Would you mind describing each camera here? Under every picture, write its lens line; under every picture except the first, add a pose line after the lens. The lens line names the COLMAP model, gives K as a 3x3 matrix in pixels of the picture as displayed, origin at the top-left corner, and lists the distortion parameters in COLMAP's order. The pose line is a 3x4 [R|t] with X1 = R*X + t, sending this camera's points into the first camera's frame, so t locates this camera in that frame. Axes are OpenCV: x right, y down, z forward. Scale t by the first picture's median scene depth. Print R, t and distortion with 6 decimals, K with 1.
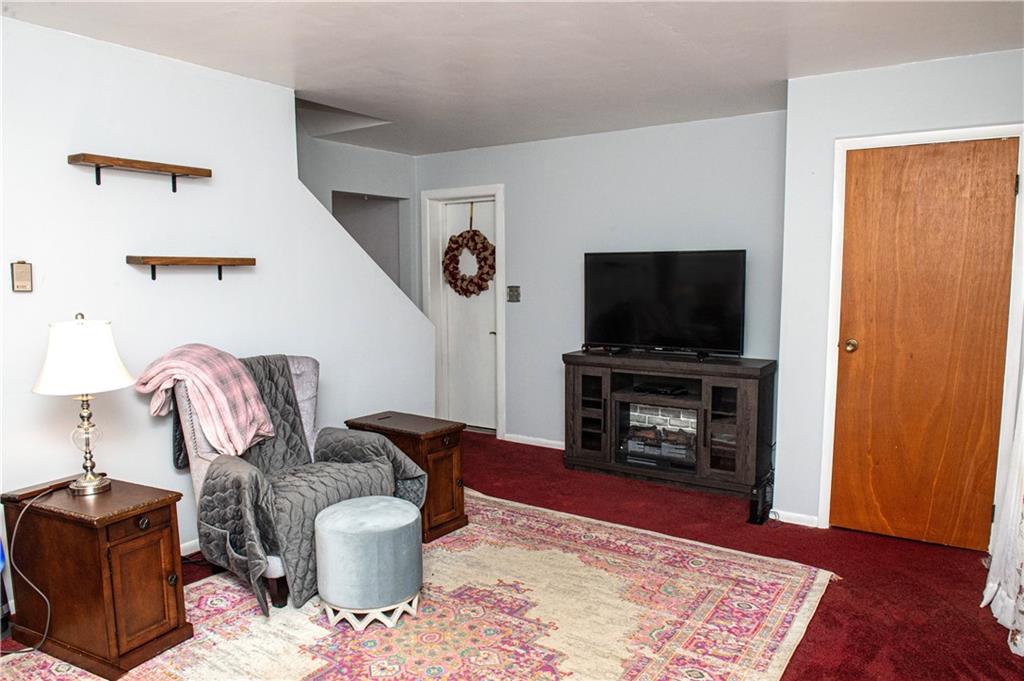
lens RADIAL K [[715.4, 0, 515.0], [0, 715.4, 351.7], [0, 0, 1]] dist [-0.048836, 0.000000]
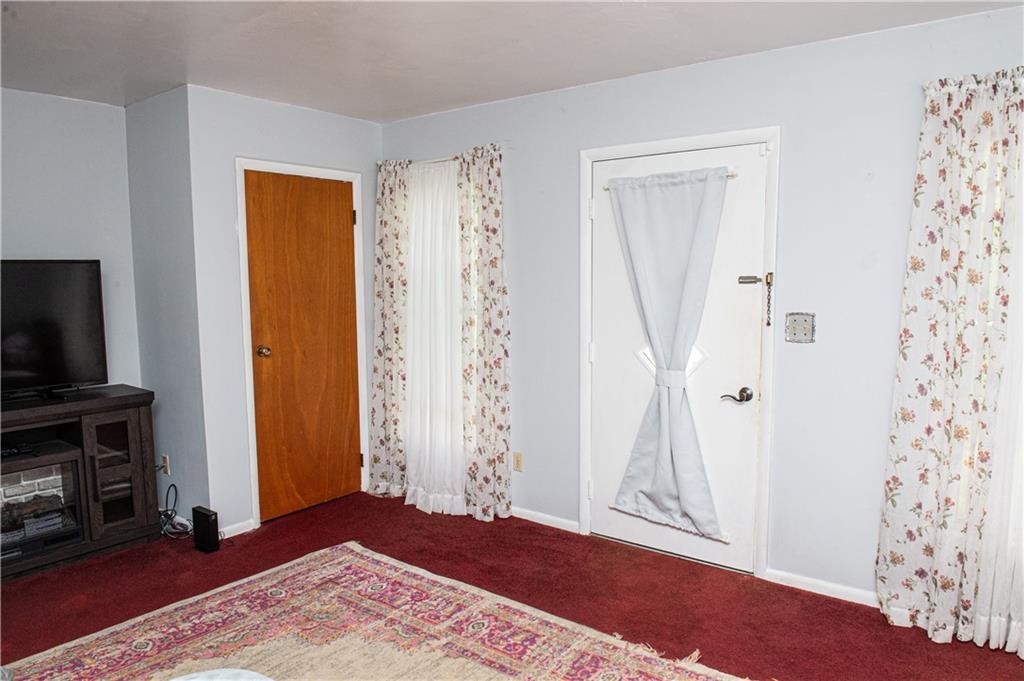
lens RADIAL K [[715.4, 0, 515.0], [0, 715.4, 351.7], [0, 0, 1]] dist [-0.048836, 0.000000]
pose [[0.033589, -0.106204, 0.993777, -0.601833], [0.114164, 0.988237, 0.101753, -0.075649], [-0.992894, 0.110036, 0.045319, 0.574604]]
